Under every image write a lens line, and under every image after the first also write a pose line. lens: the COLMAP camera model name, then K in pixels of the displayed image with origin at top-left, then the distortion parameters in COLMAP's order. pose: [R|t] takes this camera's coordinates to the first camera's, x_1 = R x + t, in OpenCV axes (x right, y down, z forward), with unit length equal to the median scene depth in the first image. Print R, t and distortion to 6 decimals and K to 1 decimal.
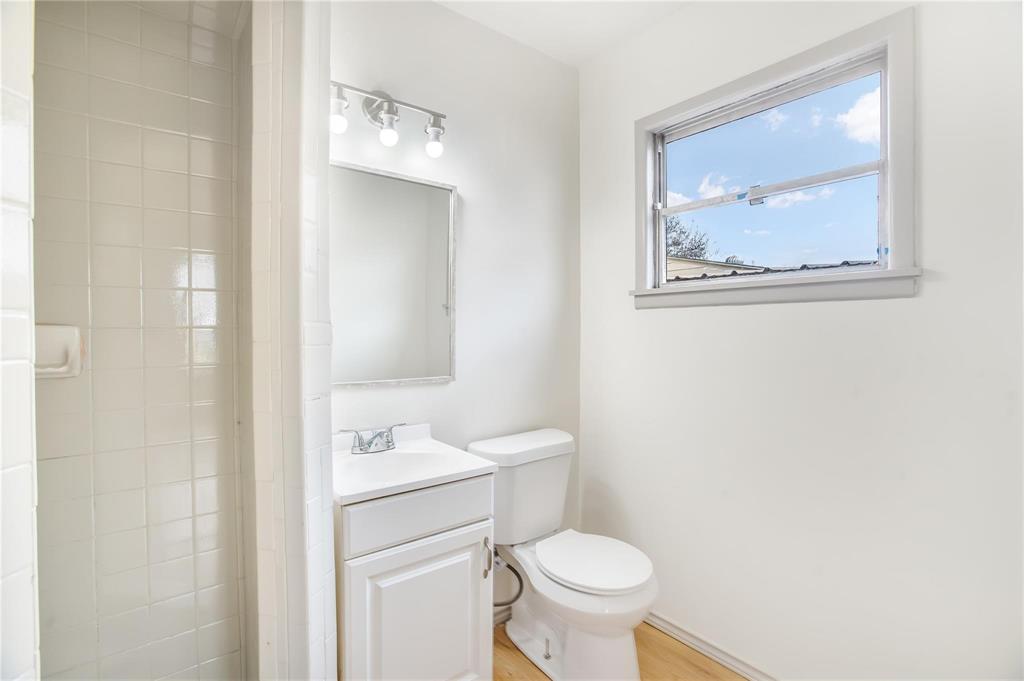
lens RADIAL K [[489.1, 0, 512.5], [0, 489.1, 330.4], [0, 0, 1]] dist [0.000206, 0.000410]
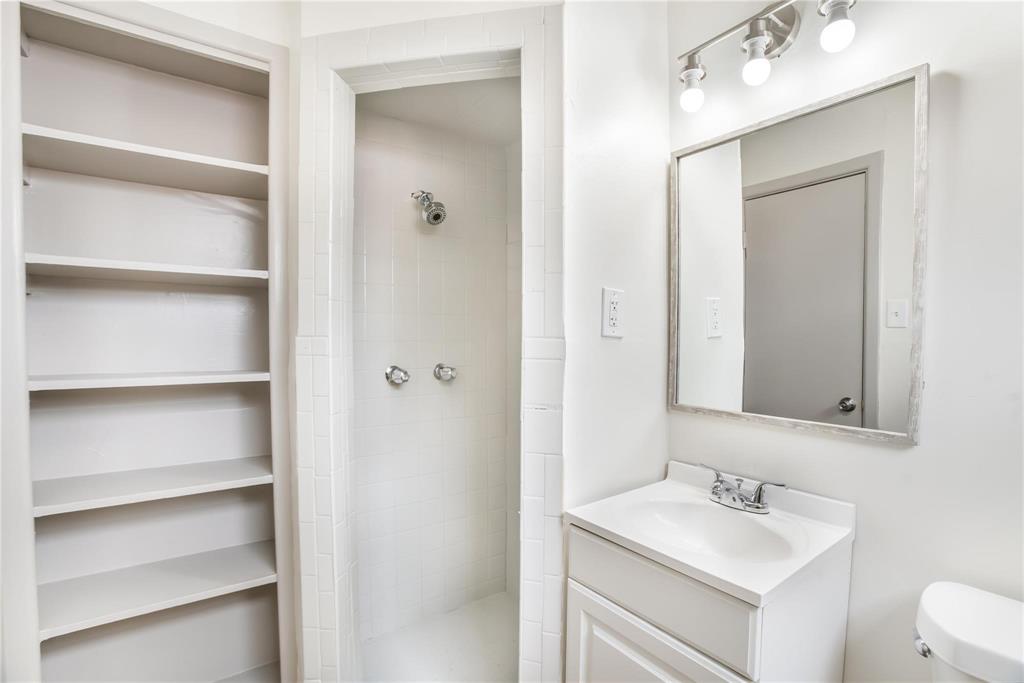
lens RADIAL K [[480.8, 0, 510.8], [0, 480.8, 343.9], [0, 0, 1]] dist [-0.002548, -0.000101]
pose [[-0.045174, 0.016279, -0.998846, 0.495543], [0.003234, 0.999864, 0.016150, -0.016201], [0.998974, -0.002500, -0.045221, 0.720521]]
